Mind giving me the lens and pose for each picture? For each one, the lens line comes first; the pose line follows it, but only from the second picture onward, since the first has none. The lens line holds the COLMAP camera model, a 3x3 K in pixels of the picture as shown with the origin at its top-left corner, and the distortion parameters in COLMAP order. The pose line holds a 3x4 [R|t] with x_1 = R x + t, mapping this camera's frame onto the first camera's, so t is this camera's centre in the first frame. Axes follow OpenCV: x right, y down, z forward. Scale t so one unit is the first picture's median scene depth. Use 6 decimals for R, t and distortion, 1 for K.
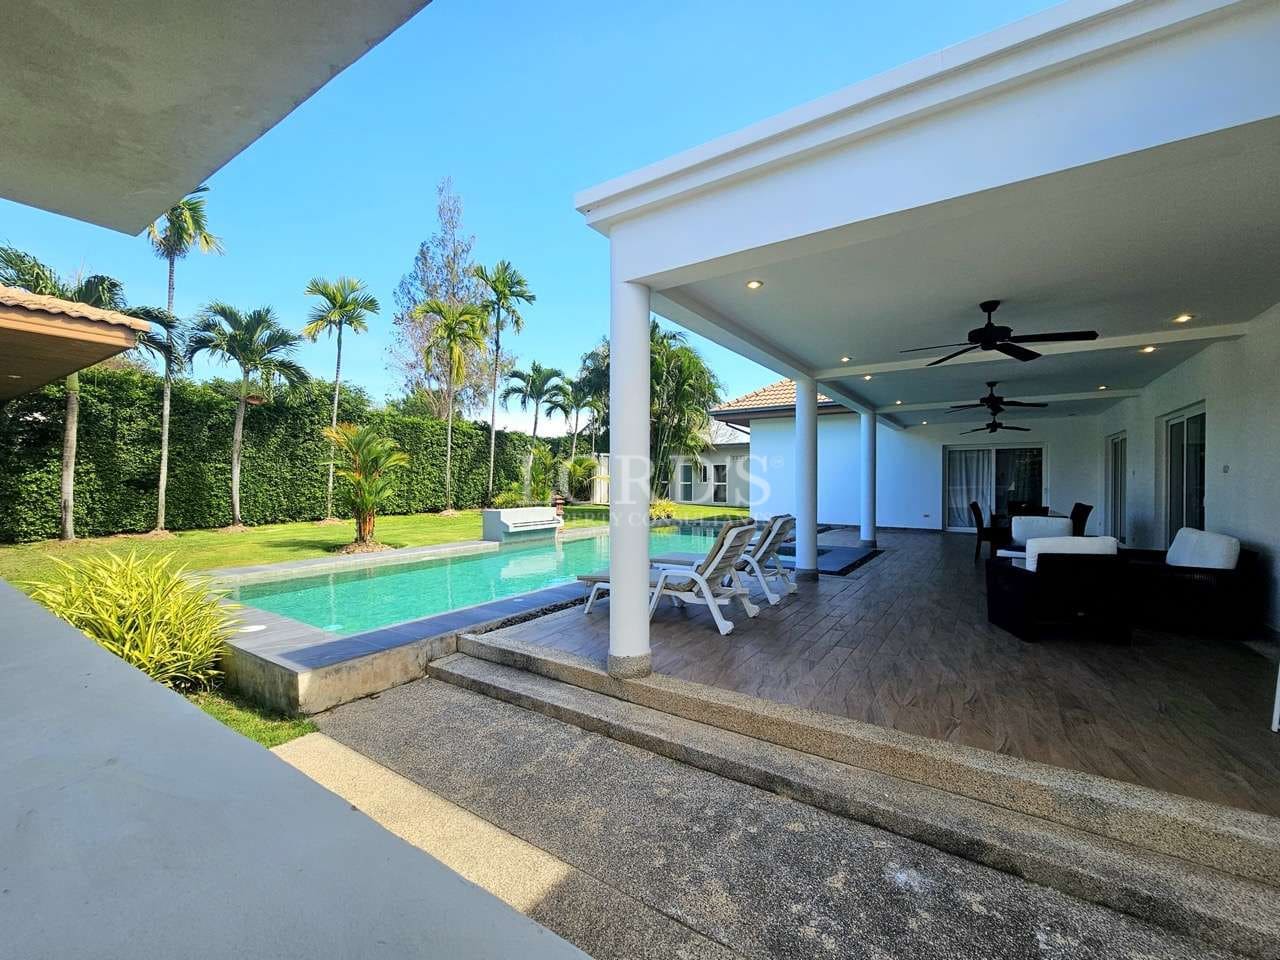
lens RADIAL K [[537.5, 0, 628.3], [0, 537.5, 479.9], [0, 0, 1]] dist [-0.001586, -0.000038]
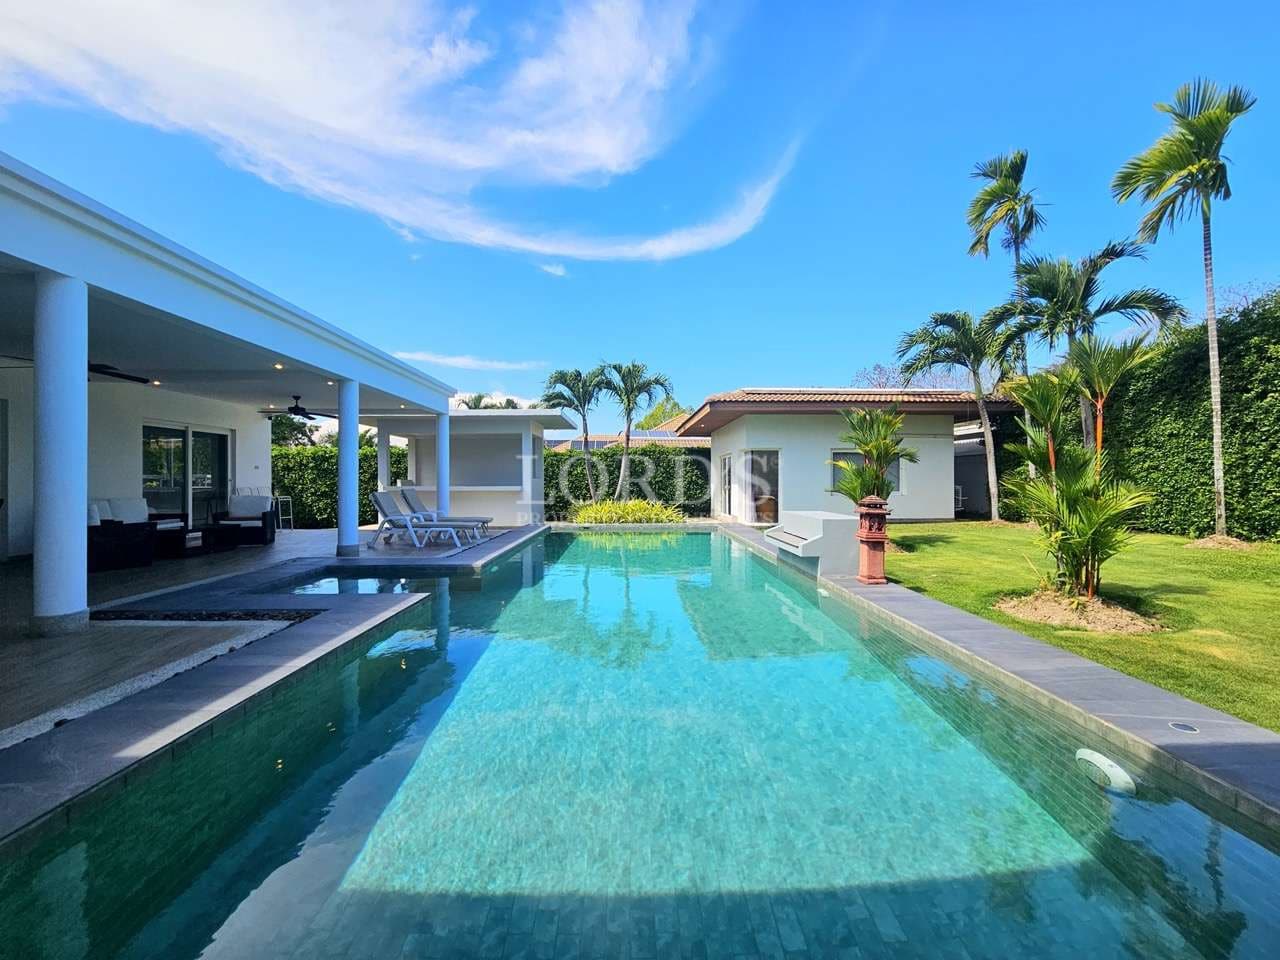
lens RADIAL K [[524.3, 0, 640.0], [0, 524.3, 480.0], [0, 0, 1]] dist [0.001875, 0.000156]
pose [[-0.791109, 0.002035, -0.611672, 0.243498], [0.003998, 0.999990, -0.001844, 0.013095], [0.611662, -0.003905, -0.791110, 1.074121]]
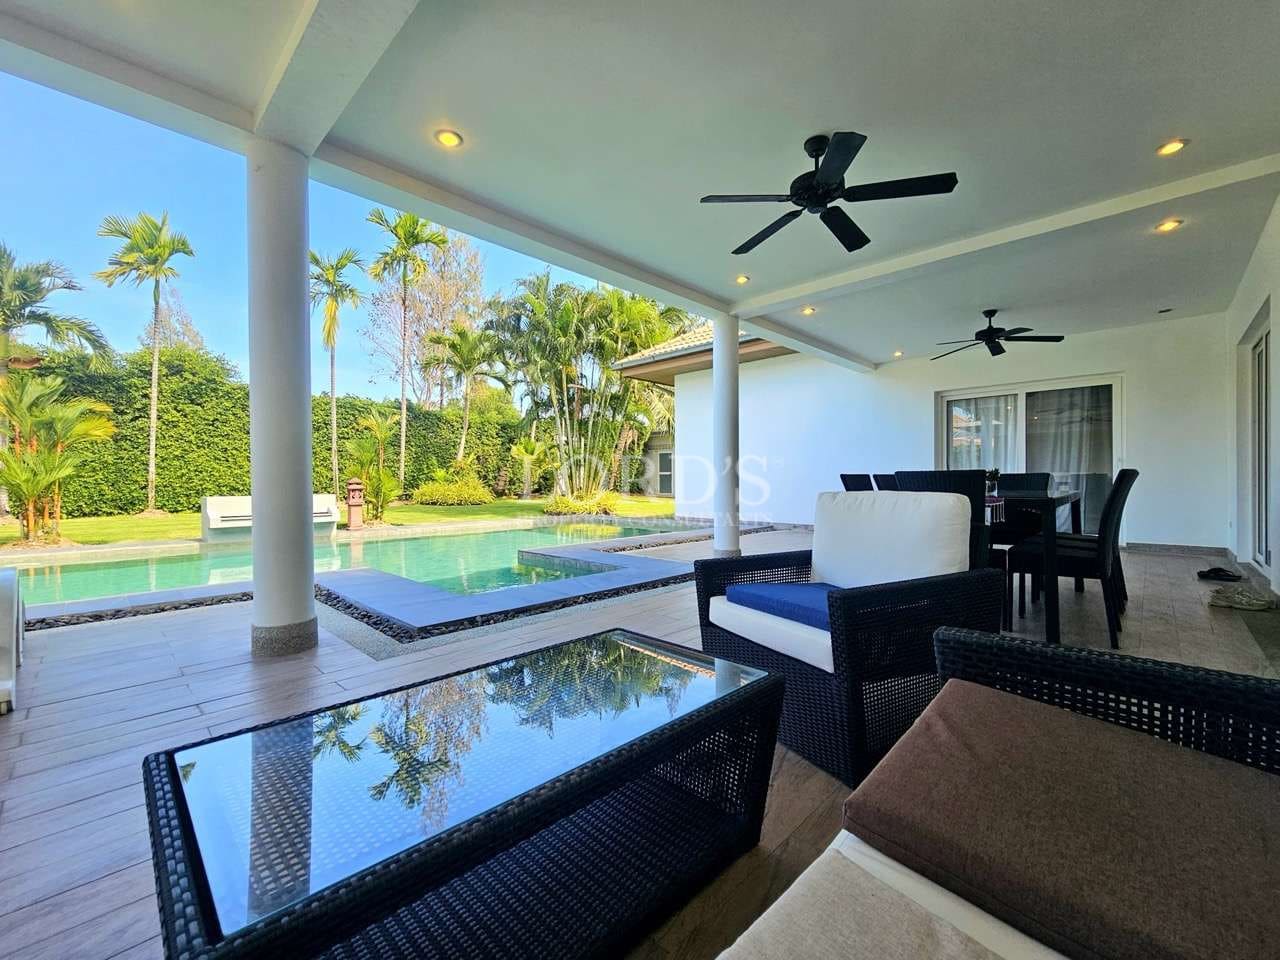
lens RADIAL K [[535.0, 0, 641.9], [0, 535.0, 483.3], [0, 0, 1]] dist [-0.000182, 0.000122]
pose [[0.986302, -0.003732, -0.164905, 0.329316], [0.004765, 0.999971, 0.005875, 0.029225], [0.164878, -0.006580, 0.986292, 0.318578]]
